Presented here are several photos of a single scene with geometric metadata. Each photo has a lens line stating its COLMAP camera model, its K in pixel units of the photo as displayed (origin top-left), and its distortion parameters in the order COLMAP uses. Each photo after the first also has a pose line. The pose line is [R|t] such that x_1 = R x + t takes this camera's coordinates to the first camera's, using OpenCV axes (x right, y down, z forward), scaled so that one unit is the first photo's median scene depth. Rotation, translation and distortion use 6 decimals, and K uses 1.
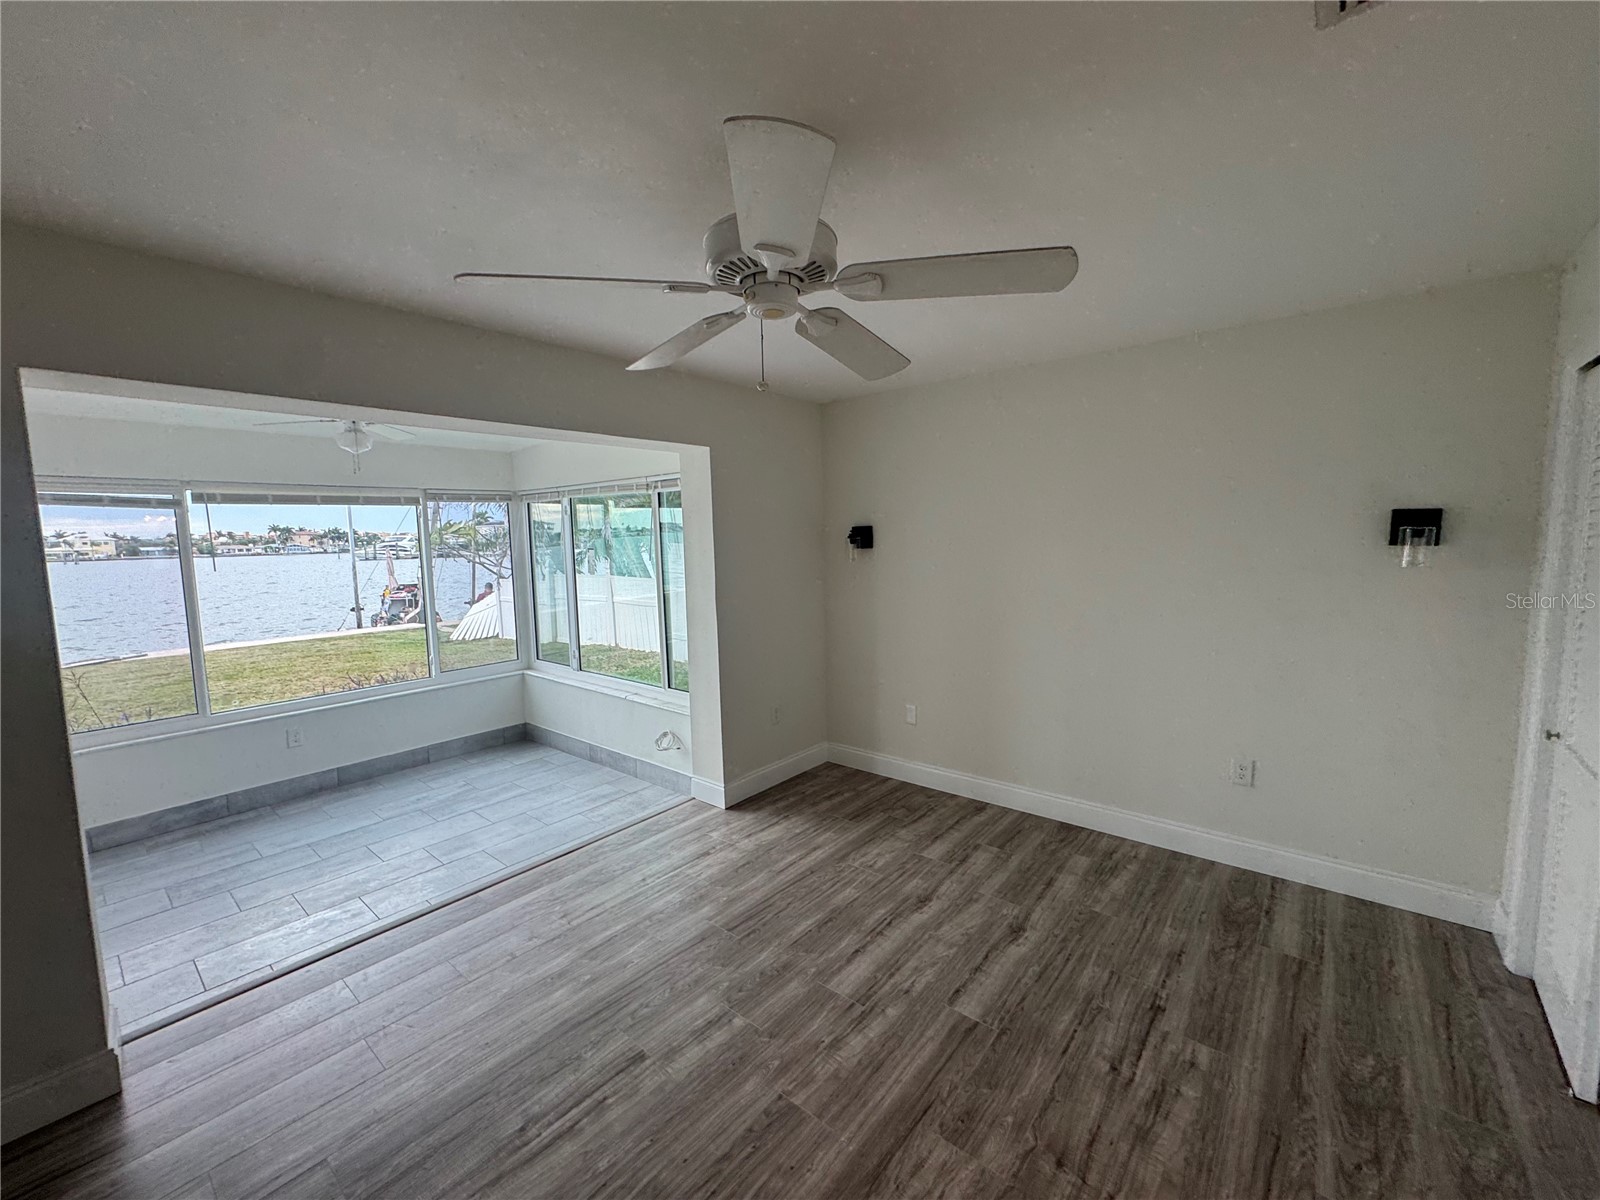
lens RADIAL K [[642.4, 0, 800.5], [0, 642.4, 598.2], [0, 0, 1]] dist [-0.005272, -0.000044]
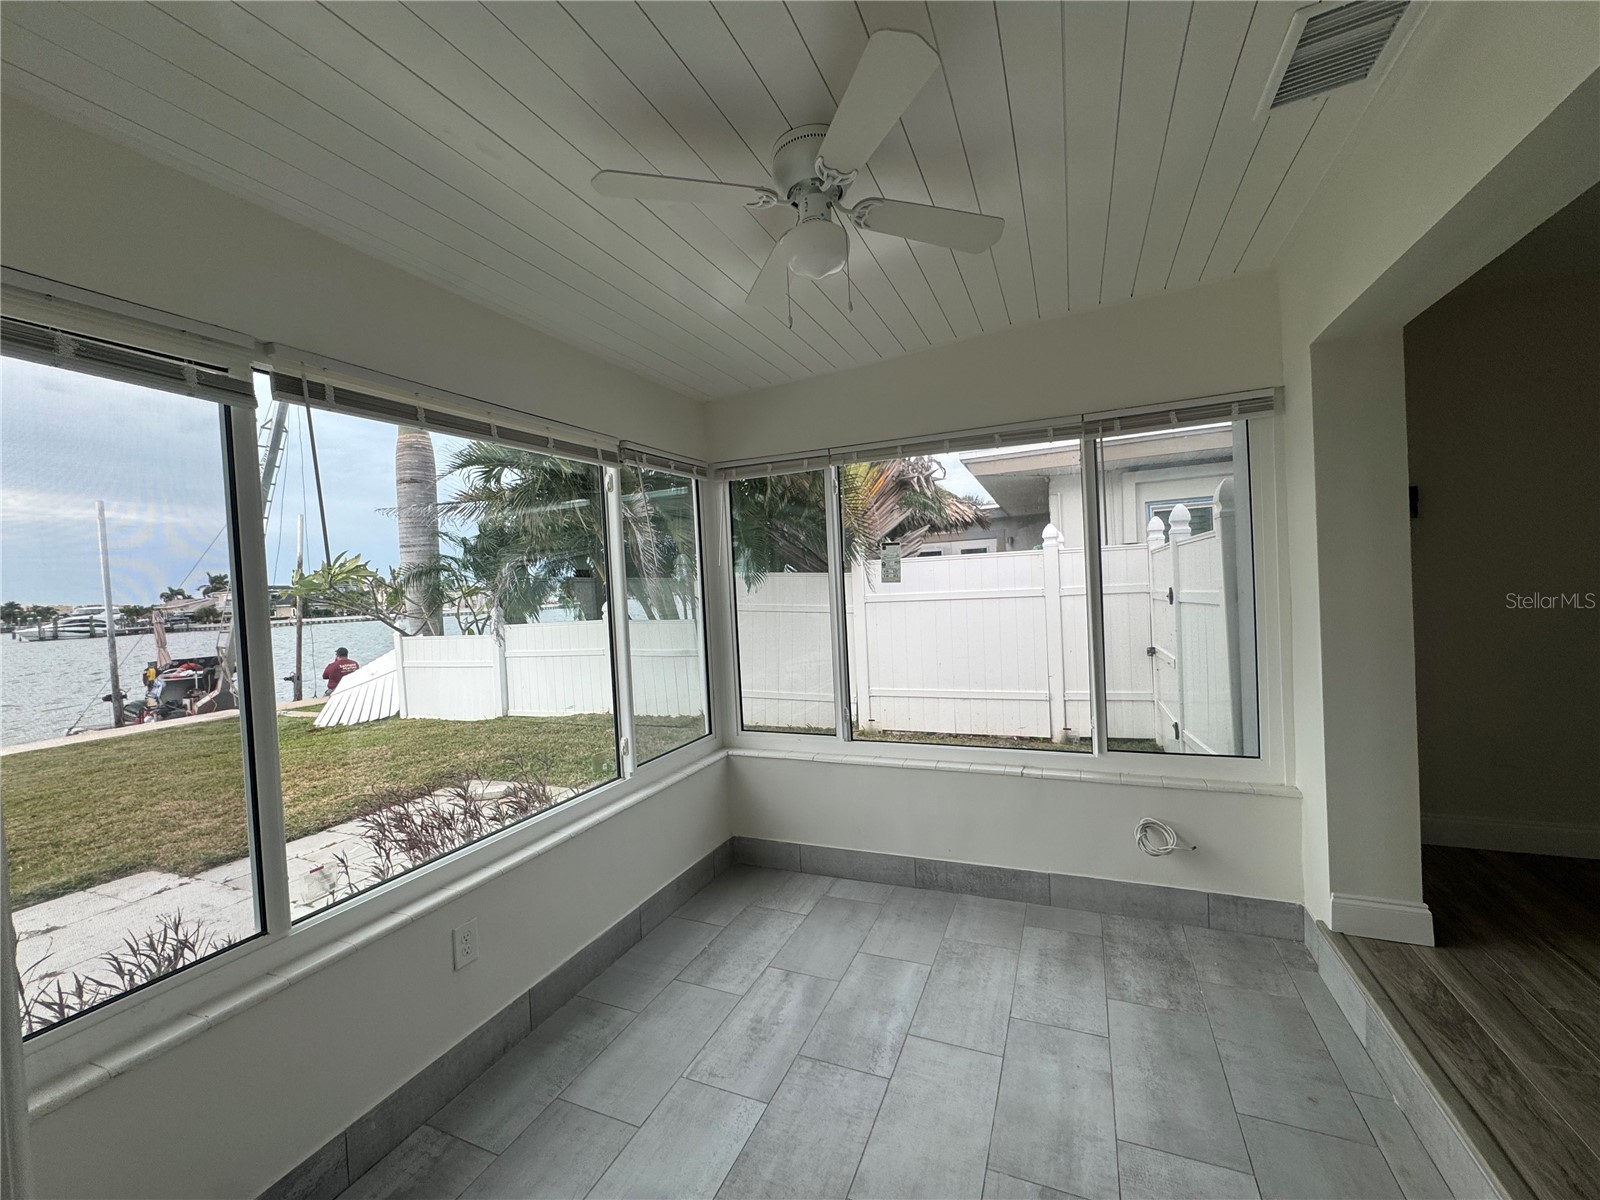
lens RADIAL K [[640.2, 0, 800.2], [0, 640.2, 598.5], [0, 0, 1]] dist [-0.003490, 0.000424]
pose [[0.958593, -0.033397, 0.282815, -0.888940], [0.057294, 0.995411, -0.076649, 0.030875], [-0.278957, 0.089679, 0.956107, 0.632789]]
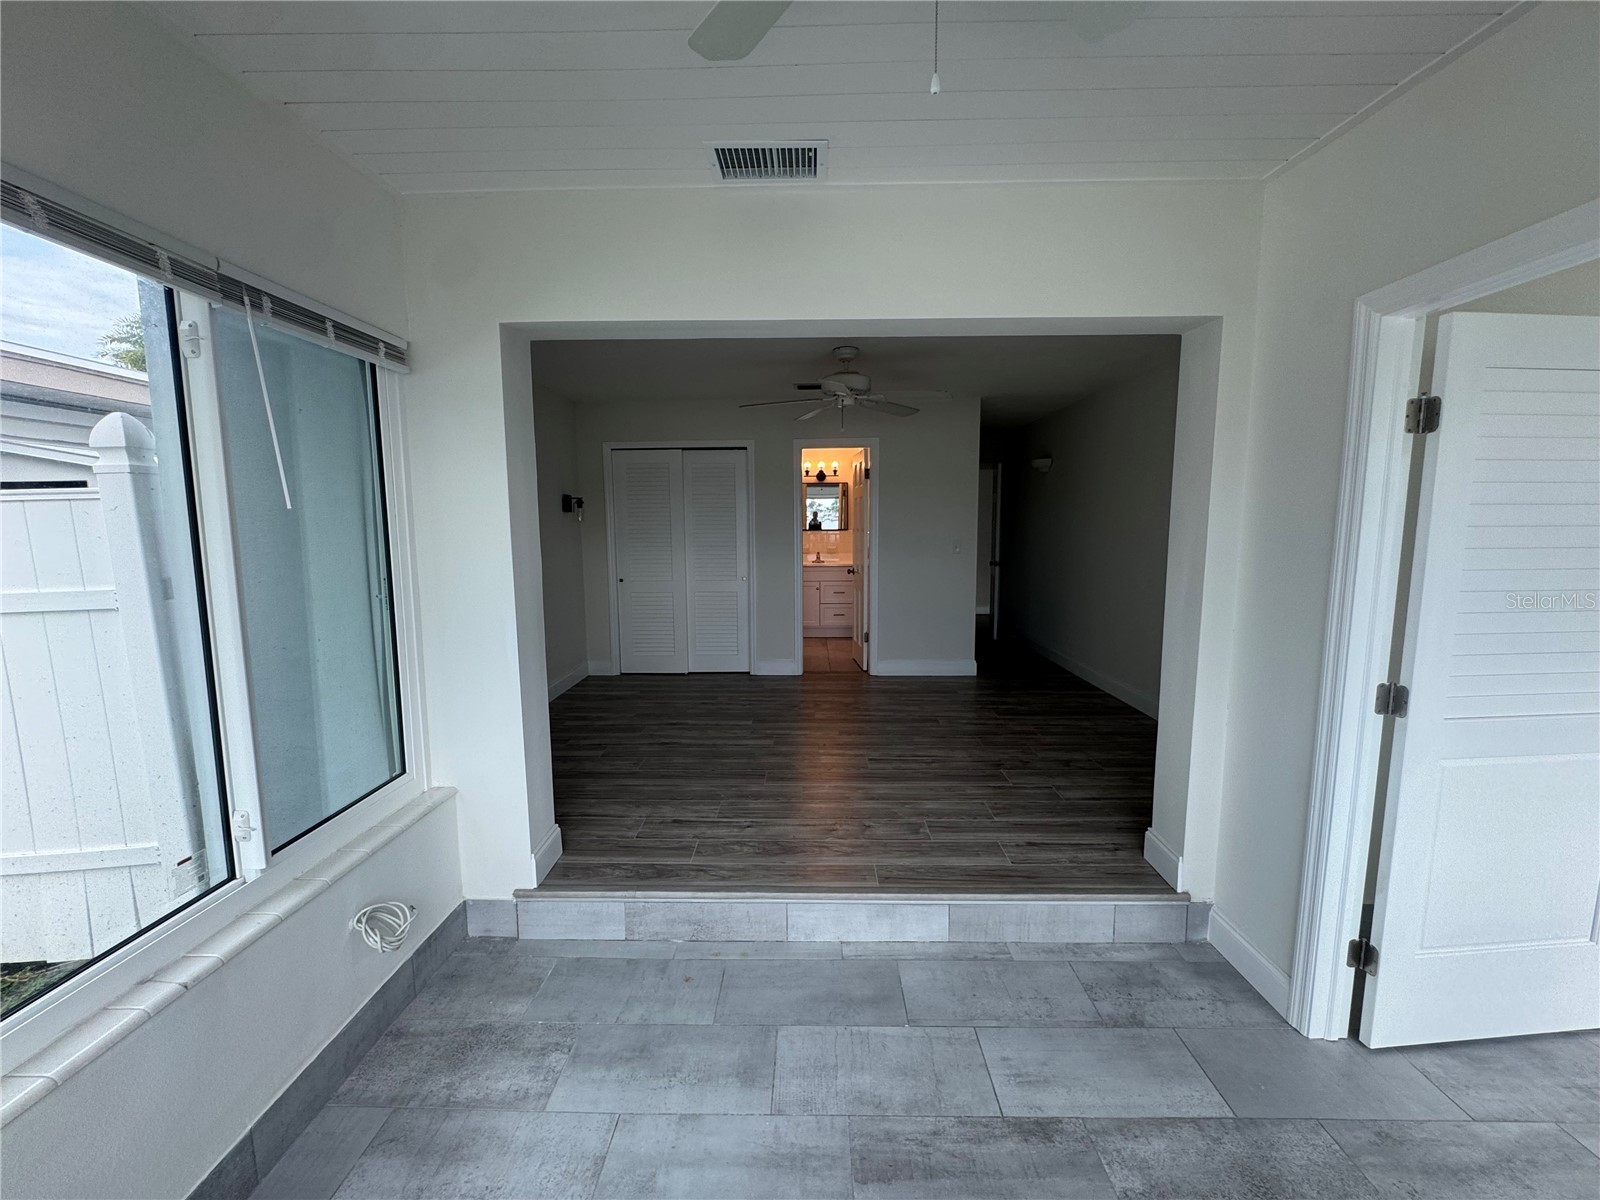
lens RADIAL K [[640.2, 0, 800.2], [0, 640.2, 598.5], [0, 0, 1]] dist [-0.003490, 0.000424]
pose [[-0.622048, -0.065961, 0.780196, -0.904127], [0.096863, 0.982308, 0.160277, -0.048243], [-0.776964, 0.175272, -0.604654, 1.281149]]
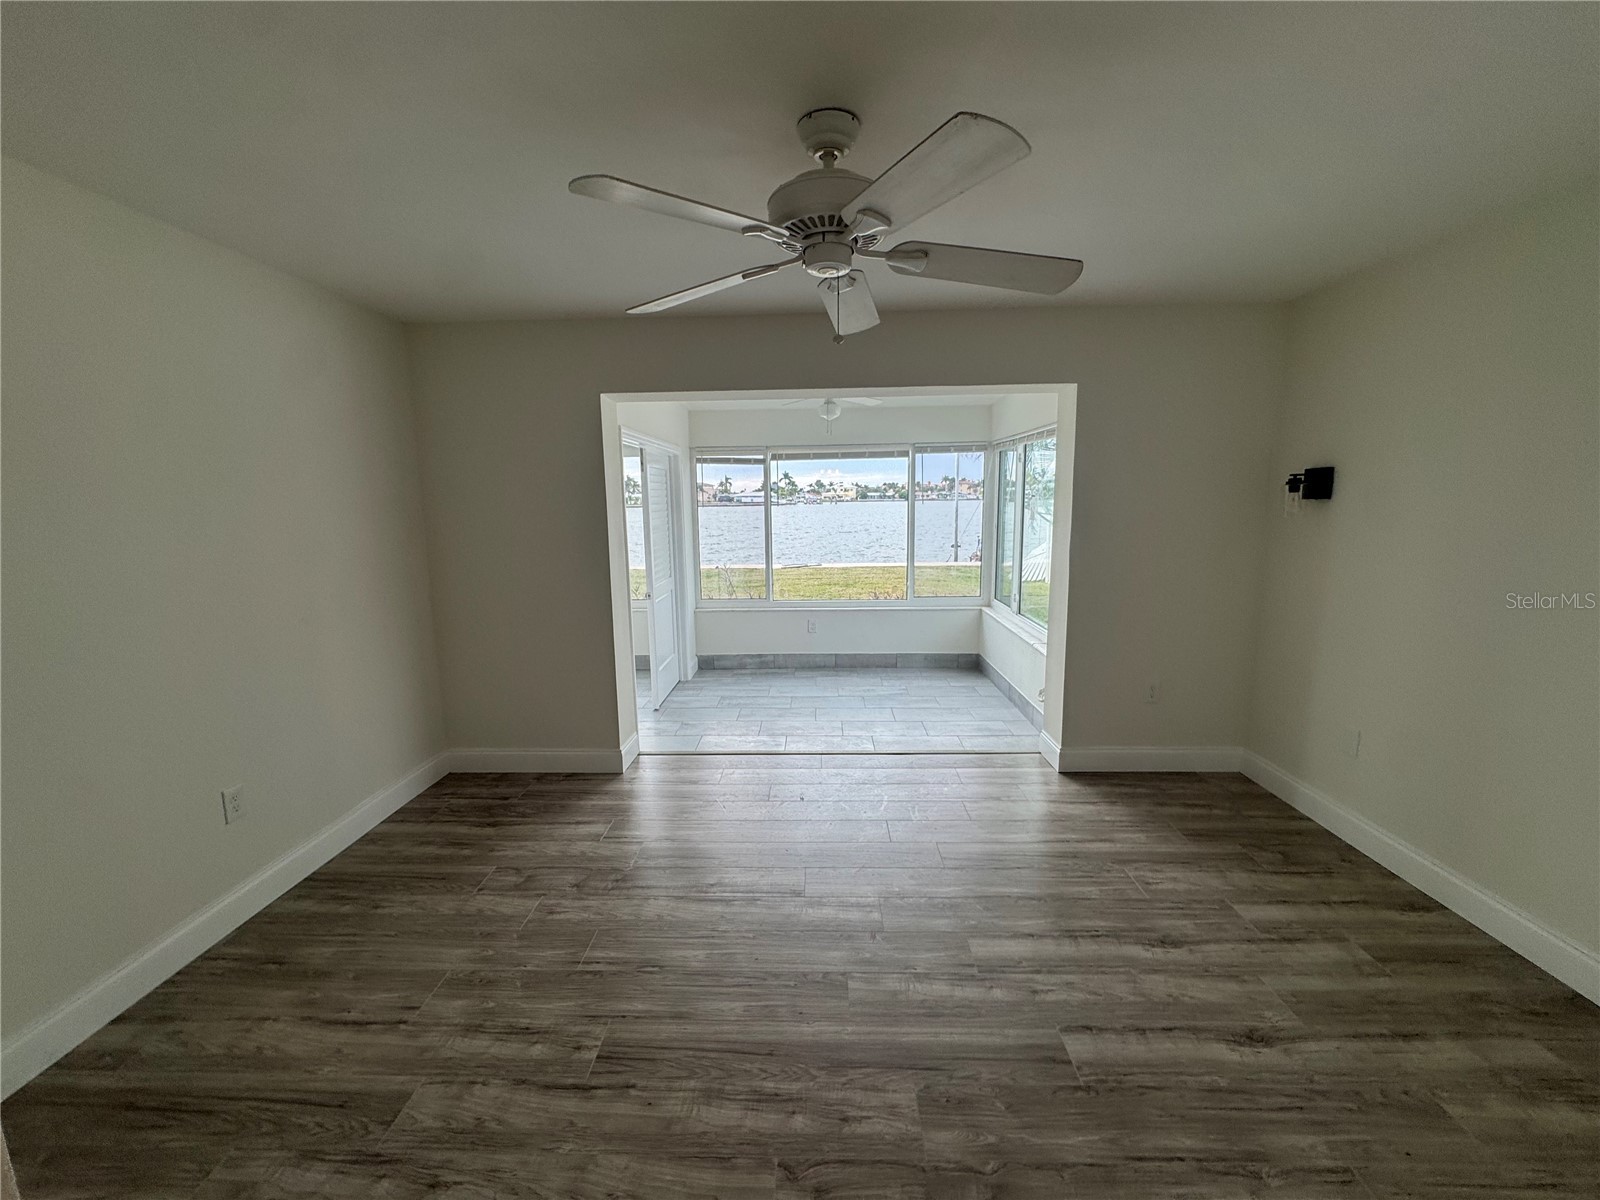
lens RADIAL K [[640.2, 0, 800.2], [0, 640.2, 598.5], [0, 0, 1]] dist [-0.003490, 0.000424]
pose [[0.615411, 0.137945, -0.776042, 0.377812], [-0.076387, 0.990370, 0.115467, -0.007105], [0.784496, -0.011781, 0.620022, 0.124886]]
